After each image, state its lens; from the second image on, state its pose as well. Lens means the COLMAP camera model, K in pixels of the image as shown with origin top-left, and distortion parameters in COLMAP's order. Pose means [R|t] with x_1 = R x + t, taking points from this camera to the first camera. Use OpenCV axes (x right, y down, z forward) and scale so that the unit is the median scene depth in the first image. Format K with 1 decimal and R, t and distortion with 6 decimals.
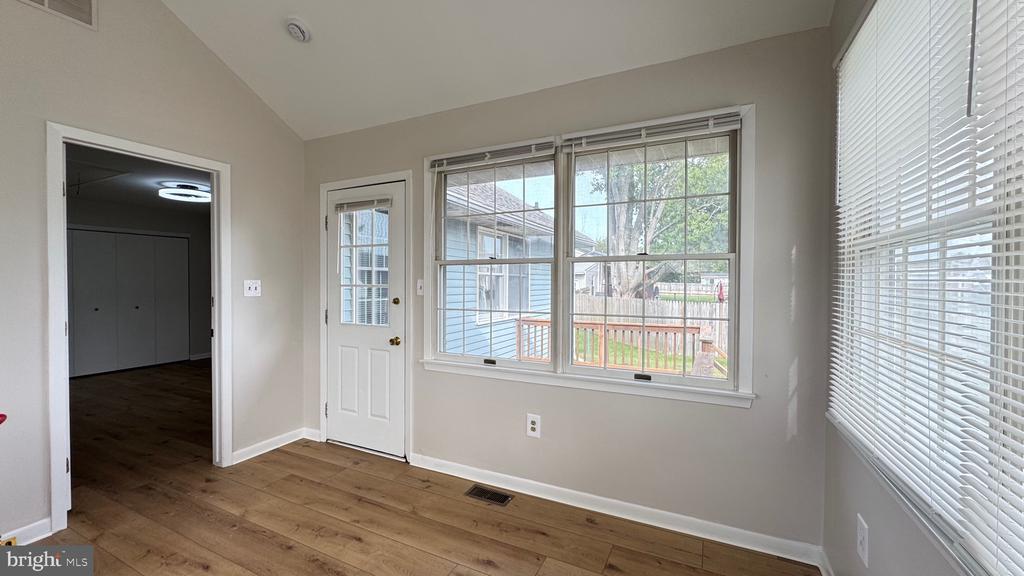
lens RADIAL K [[409.6, 0, 517.8], [0, 409.6, 290.6], [0, 0, 1]] dist [-0.002338, 0.000717]
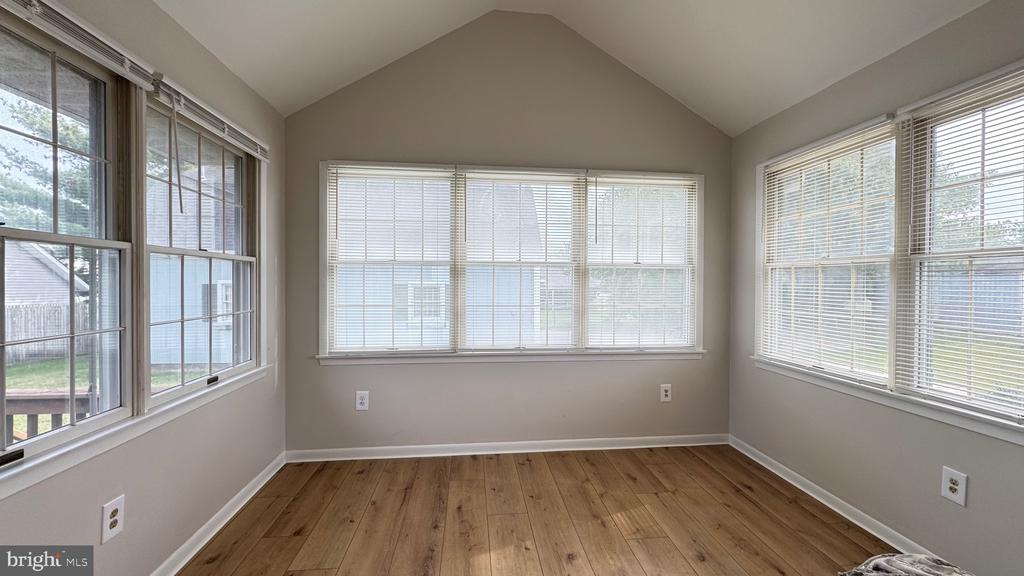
lens RADIAL K [[409.6, 0, 513.3], [0, 409.6, 290.0], [0, 0, 1]] dist [-0.002338, 0.000717]
pose [[-0.533468, -0.020524, 0.845571, -0.794449], [0.008559, 0.999523, 0.029661, -0.018659], [-0.845777, 0.023061, -0.533038, 0.833195]]
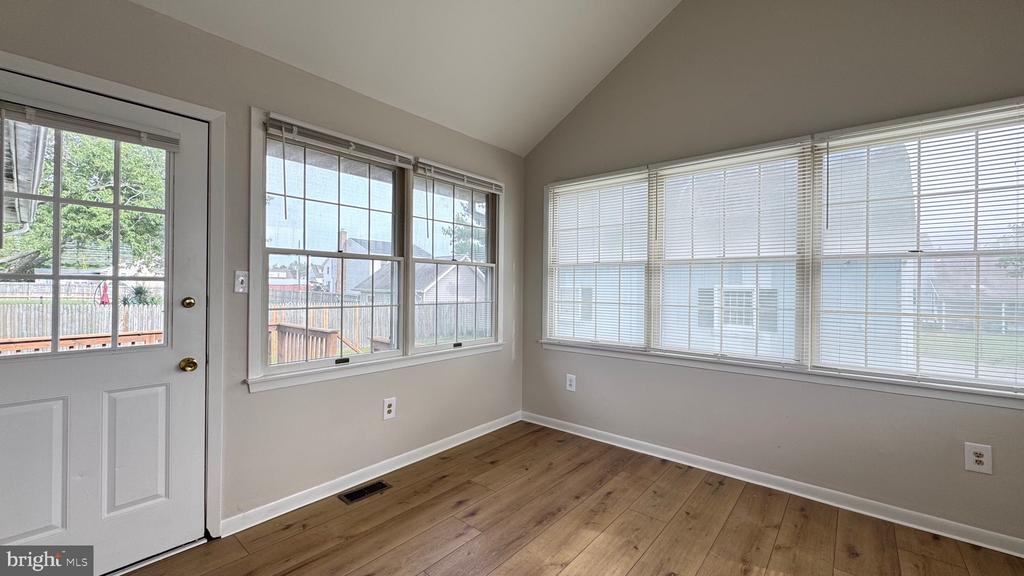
lens RADIAL K [[409.6, 0, 508.2], [0, 409.6, 290.1], [0, 0, 1]] dist [-0.002338, 0.000717]
pose [[0.245010, -0.010520, 0.969463, -0.967552], [0.008468, 0.999926, 0.008711, 0.005408], [-0.969484, 0.006076, 0.245081, 0.428410]]
